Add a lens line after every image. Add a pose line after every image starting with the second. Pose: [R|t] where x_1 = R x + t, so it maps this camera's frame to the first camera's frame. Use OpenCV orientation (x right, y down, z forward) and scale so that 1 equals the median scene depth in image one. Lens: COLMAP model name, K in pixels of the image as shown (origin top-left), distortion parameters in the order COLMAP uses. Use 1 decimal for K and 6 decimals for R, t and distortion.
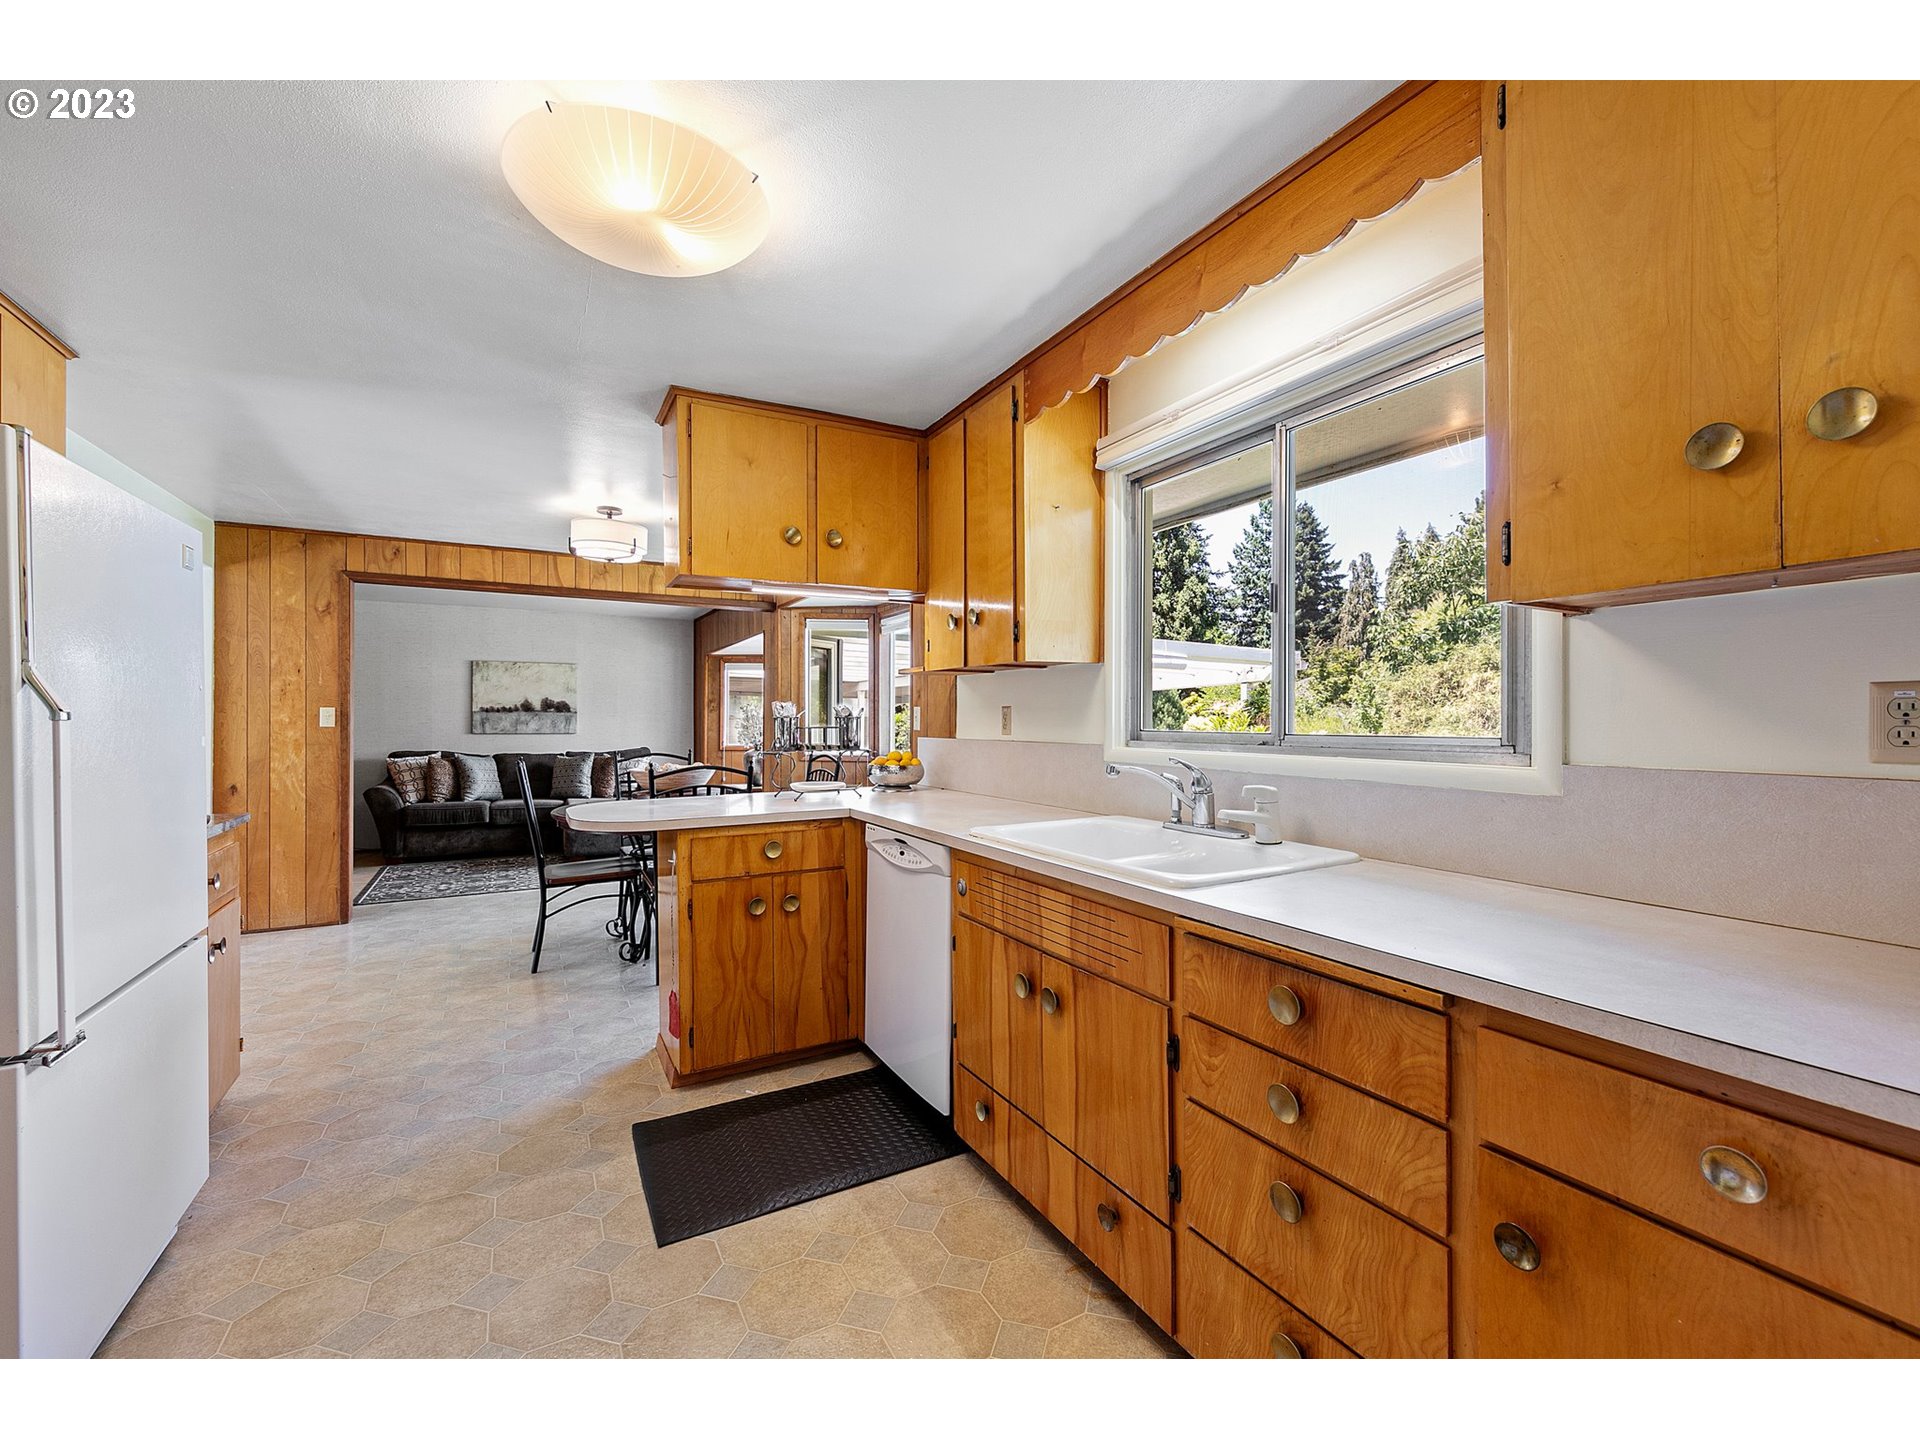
lens RADIAL K [[795.8, 0, 954.3], [0, 795.8, 728.4], [0, 0, 1]] dist [0.001808, 0.000480]
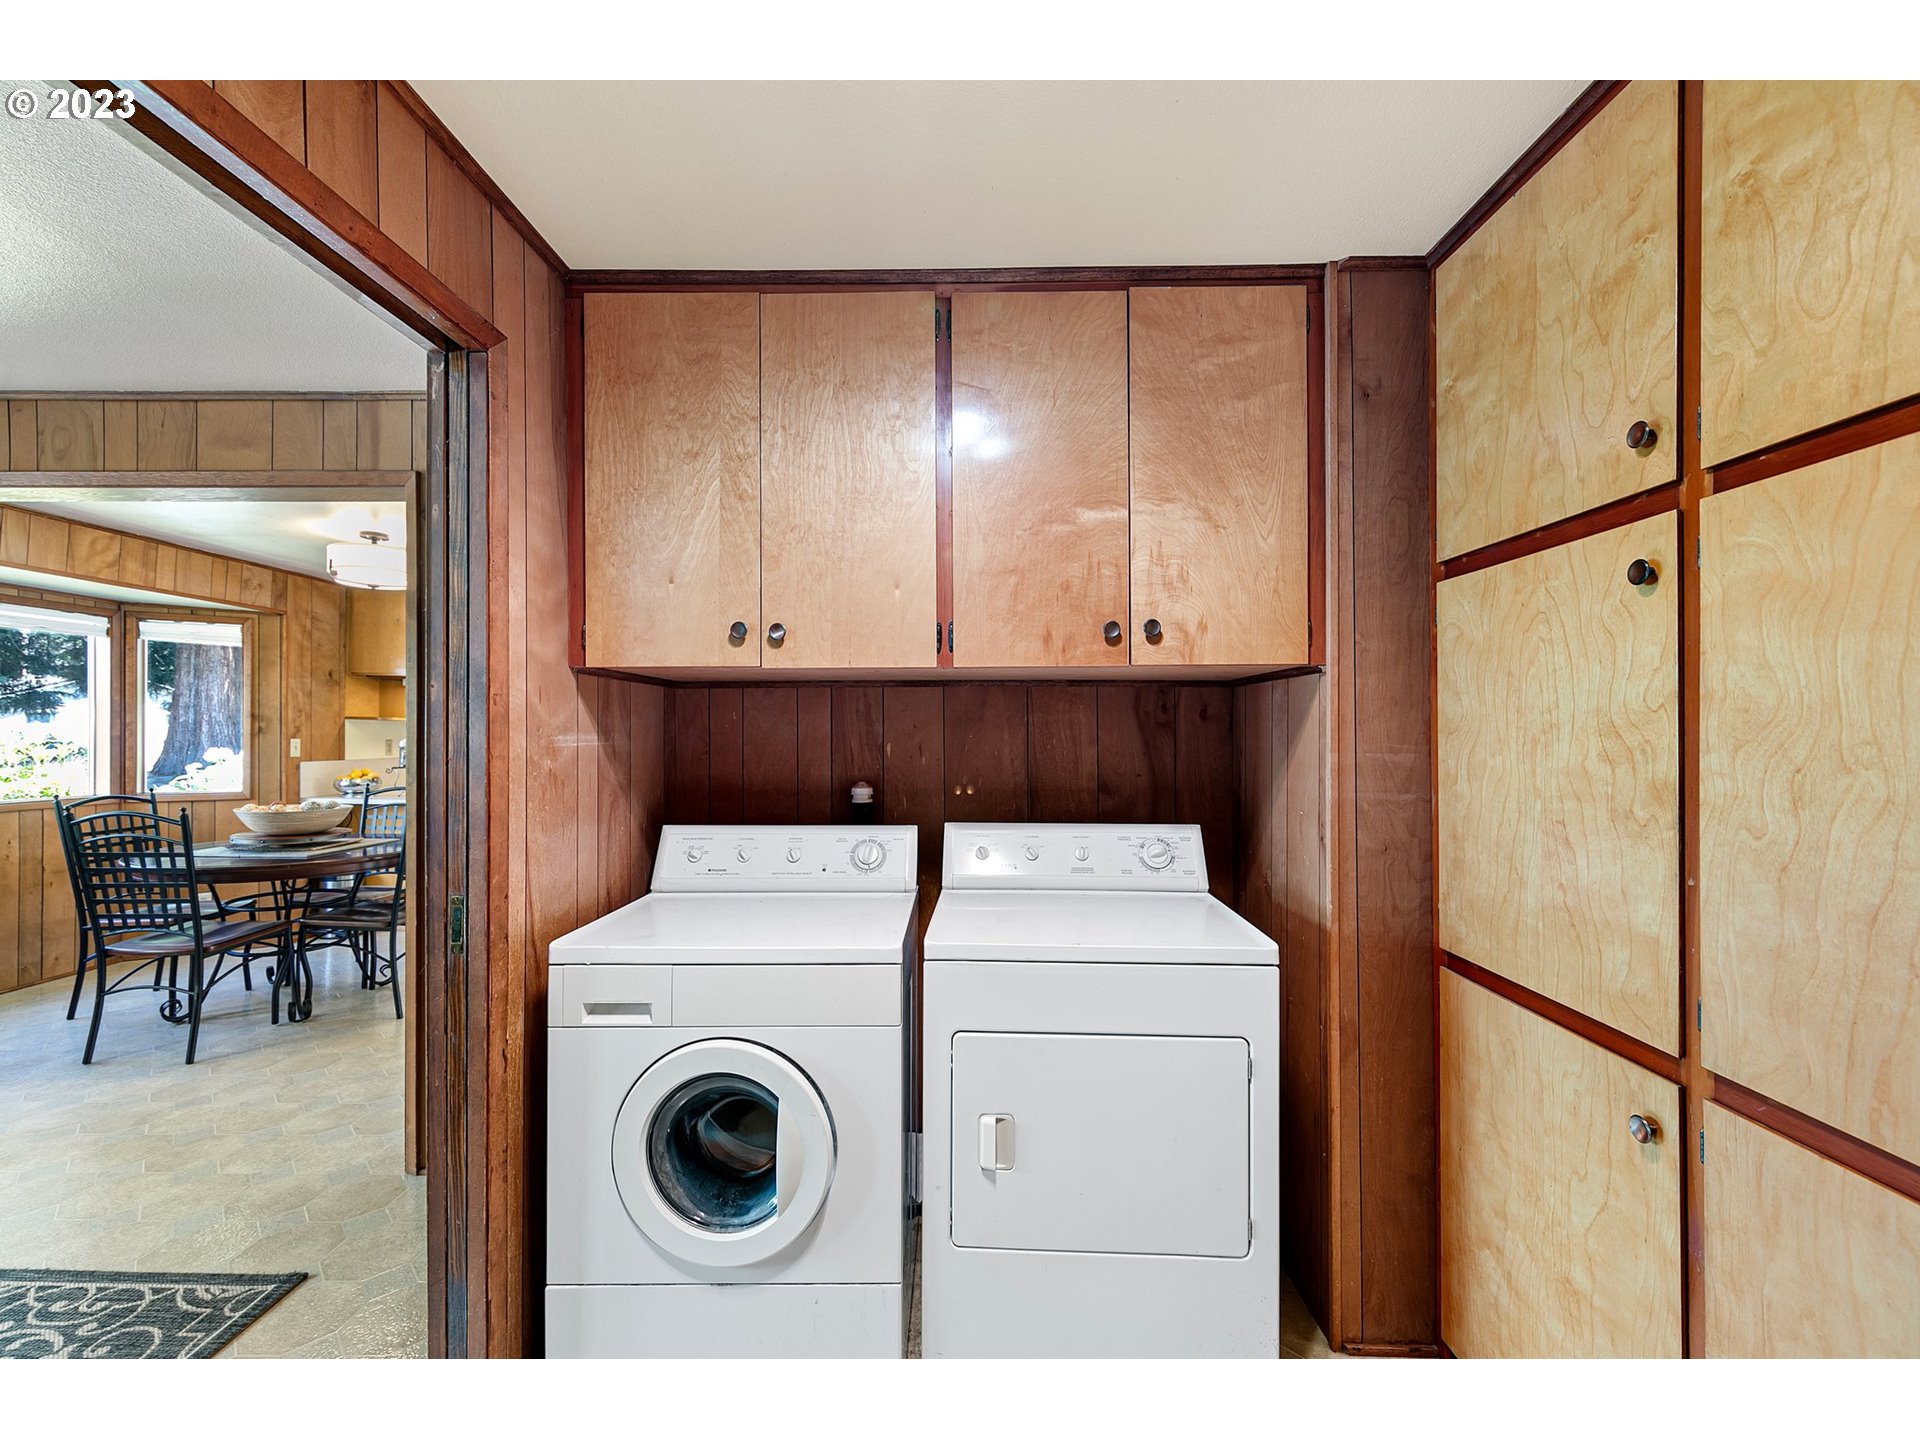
lens RADIAL K [[795.8, 0, 954.3], [0, 795.8, 728.4], [0, 0, 1]] dist [0.001808, 0.000480]
pose [[-0.864939, -0.000854, 0.501876, -2.485960], [-0.000778, 1.000000, 0.000362, -0.068136], [-0.501876, -0.000077, -0.864940, 2.421506]]
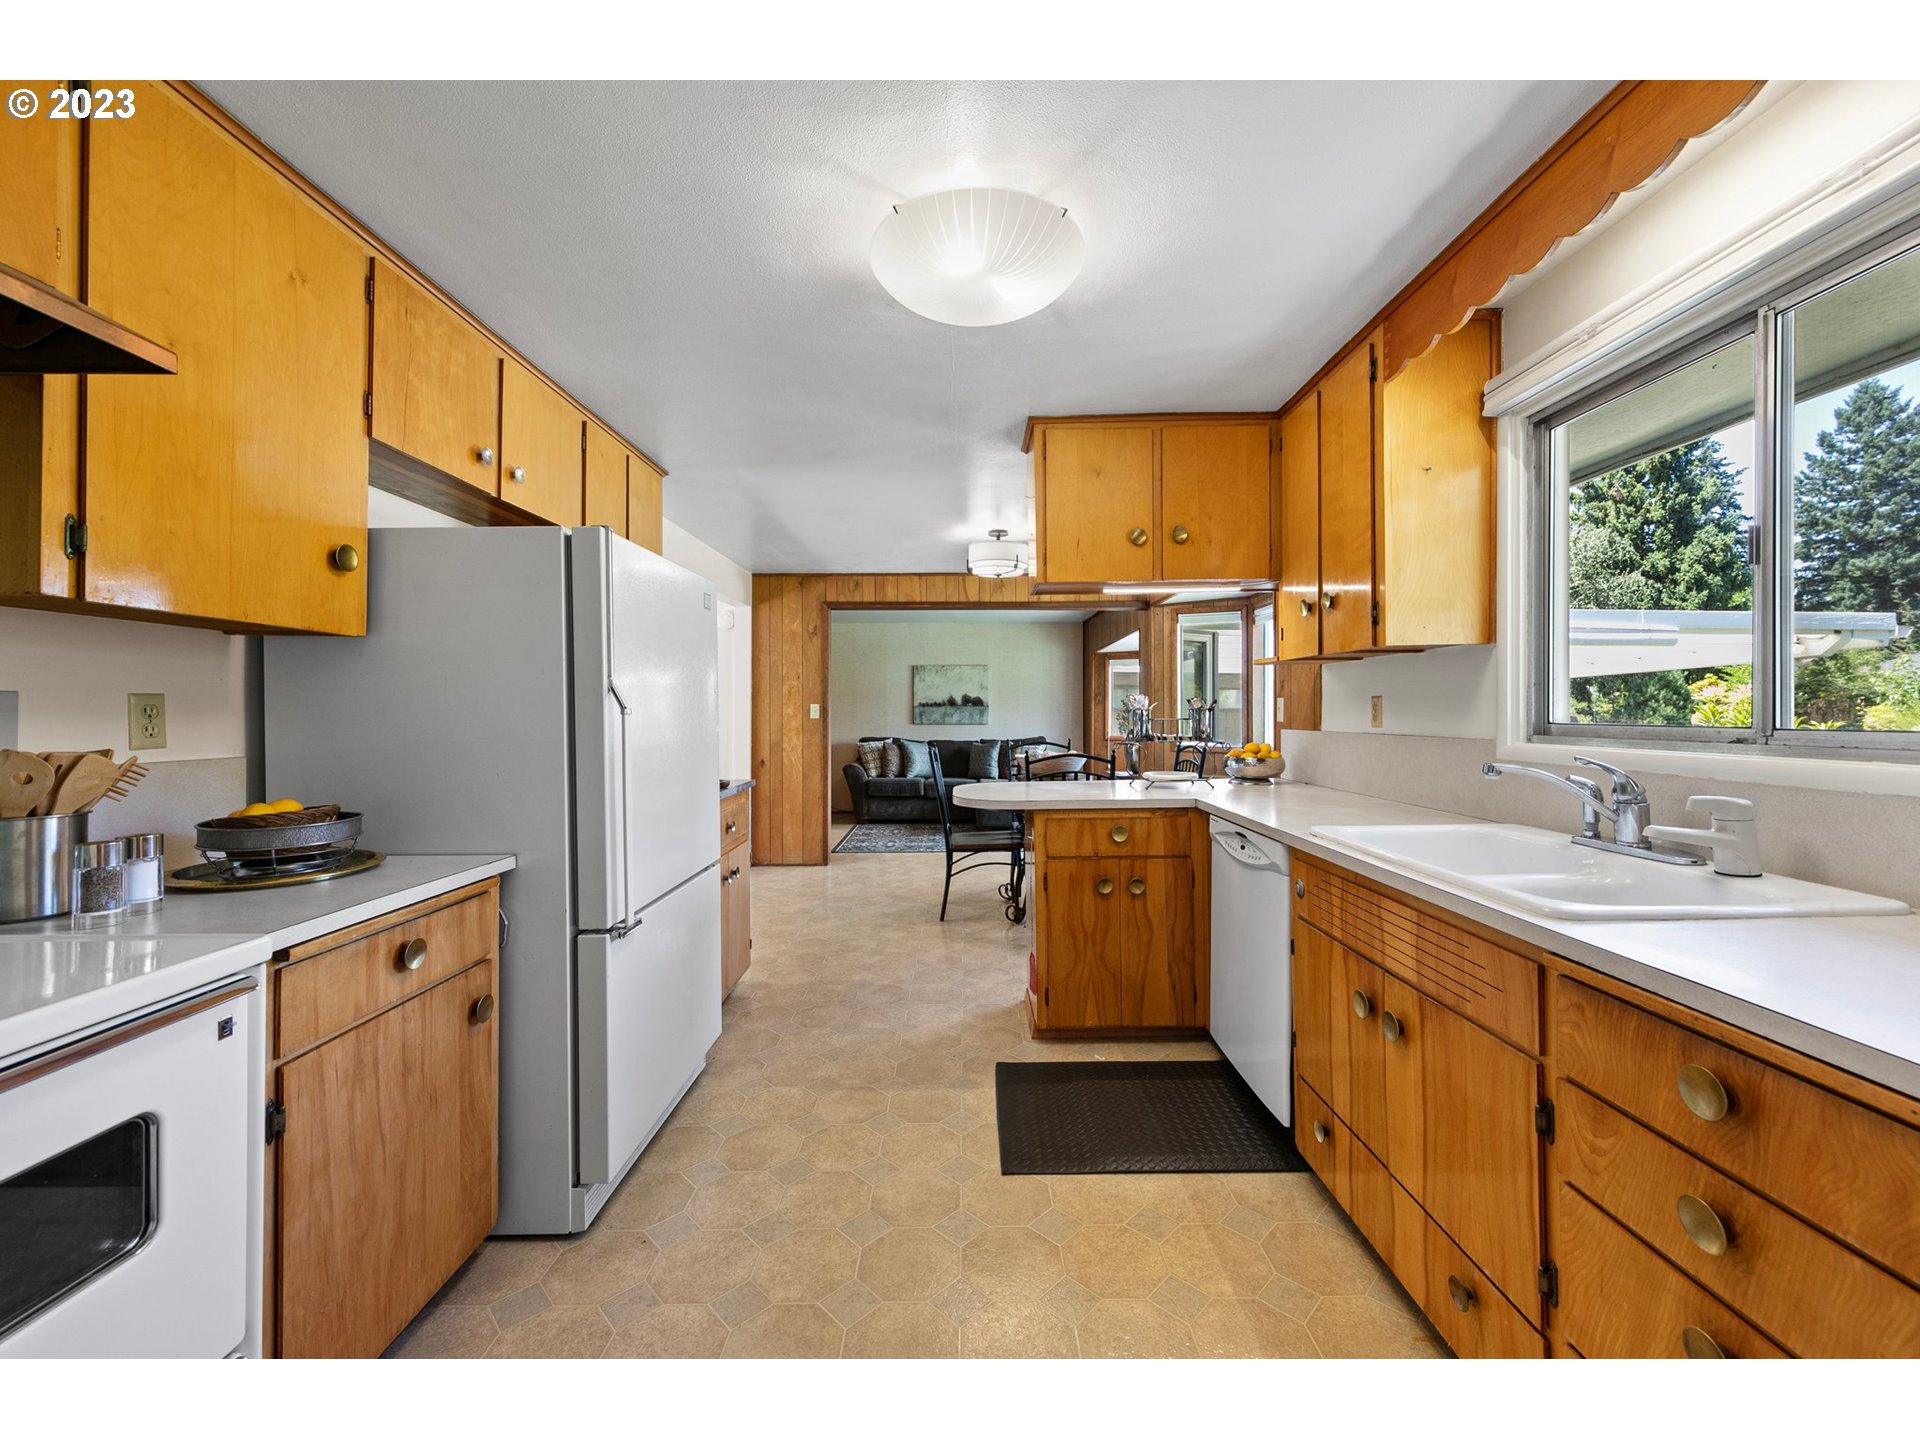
lens RADIAL K [[744.3, 0, 960.0], [0, 744.3, 720.0], [0, 0, 1]] dist [0.008846, -0.002696]
pose [[0.876985, 0.000843, -0.480517, 0.068700], [-0.000727, 1.000000, 0.000427, -0.000468], [0.480517, -0.000025, 0.876986, 0.025122]]
